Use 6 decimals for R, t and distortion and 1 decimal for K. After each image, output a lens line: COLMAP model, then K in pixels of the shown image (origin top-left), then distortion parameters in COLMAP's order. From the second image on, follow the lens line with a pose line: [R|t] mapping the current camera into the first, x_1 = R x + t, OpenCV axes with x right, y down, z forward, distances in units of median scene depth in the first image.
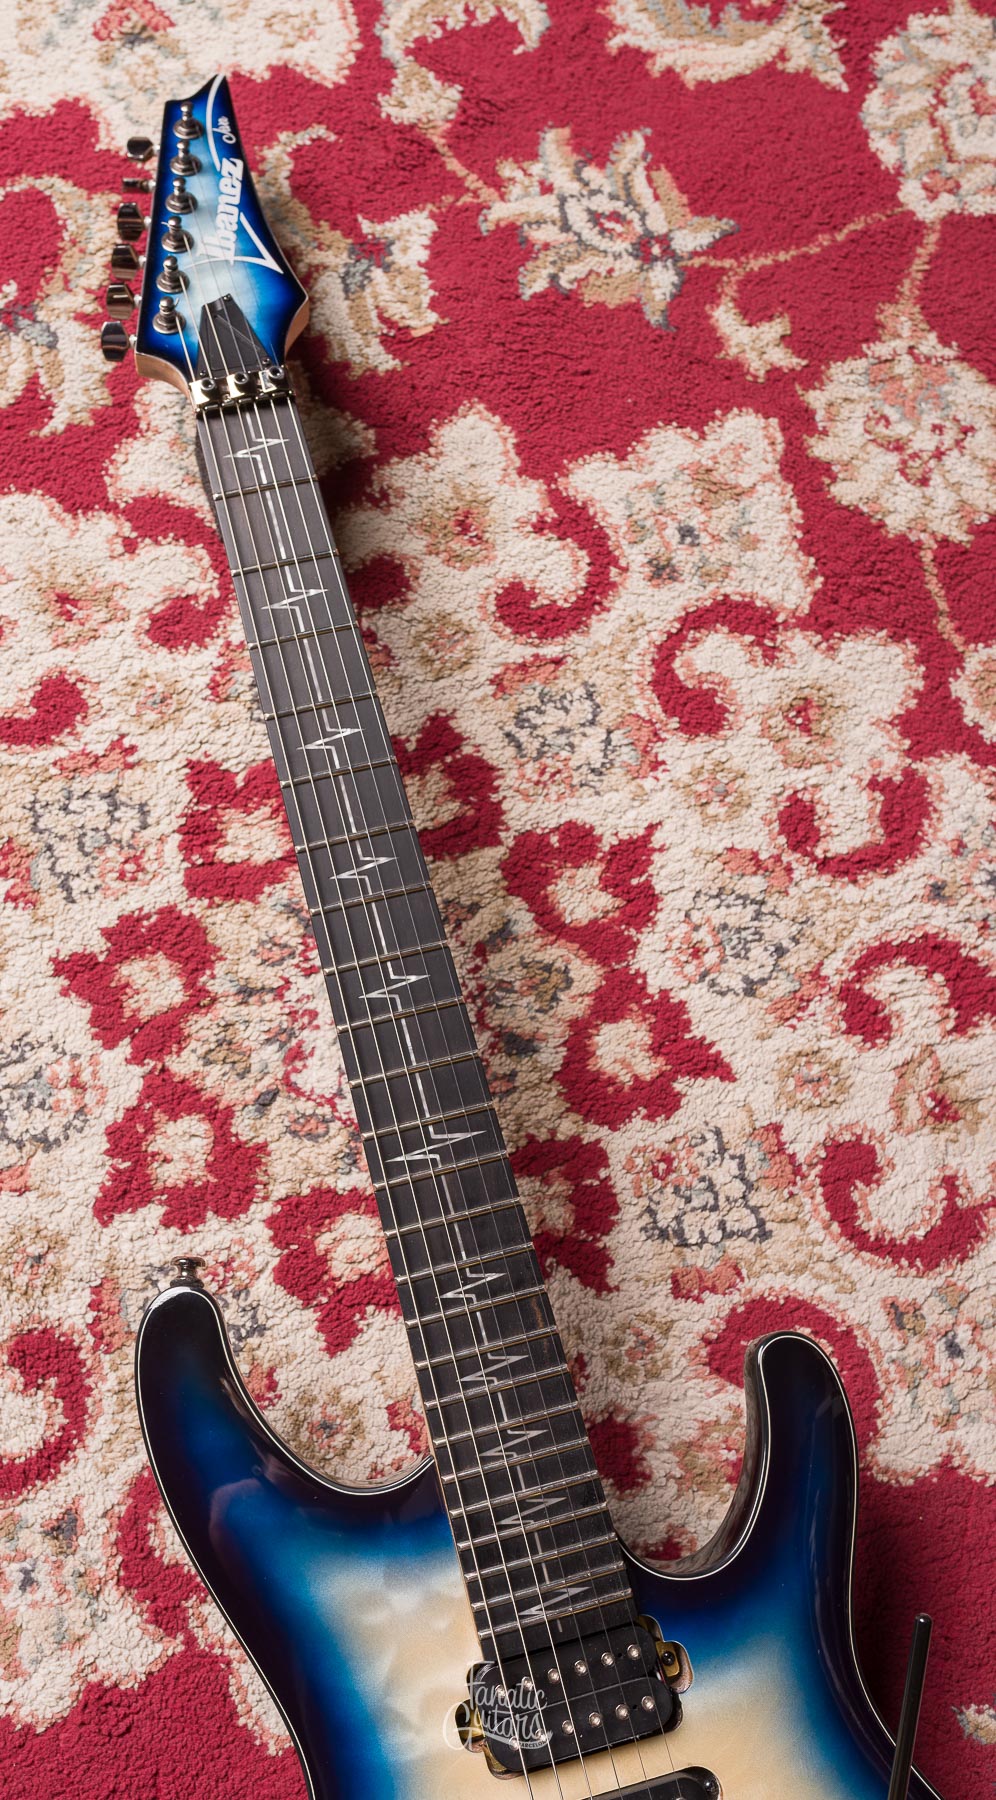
lens RADIAL K [[1774.9, 0, 389.0], [0, 1774.9, 876.1], [0, 0, 1]] dist [0.000582, -0.001457]
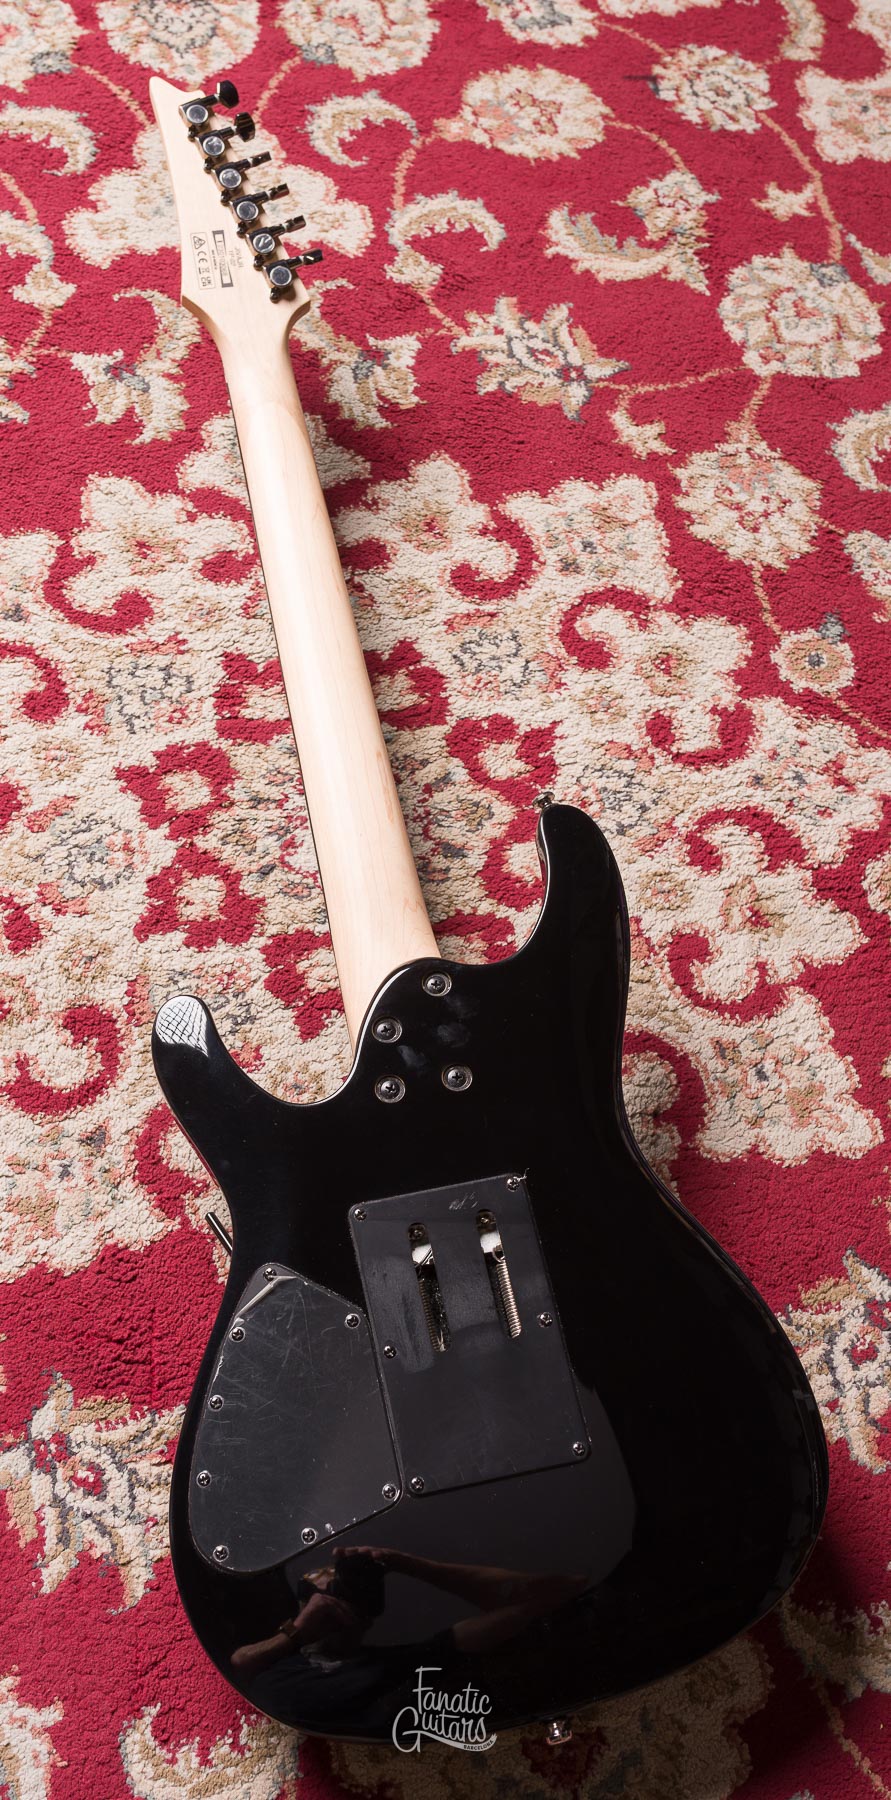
lens RADIAL K [[1858.8, 0, 407.6], [0, 1858.8, 931.5], [0, 0, 1]] dist [-0.005488, 0.009849]
pose [[0.996206, 0.070286, 0.051323, -0.029750], [-0.056009, 0.969141, -0.240059, 0.485035], [-0.066612, 0.236274, 0.969401, -0.360482]]
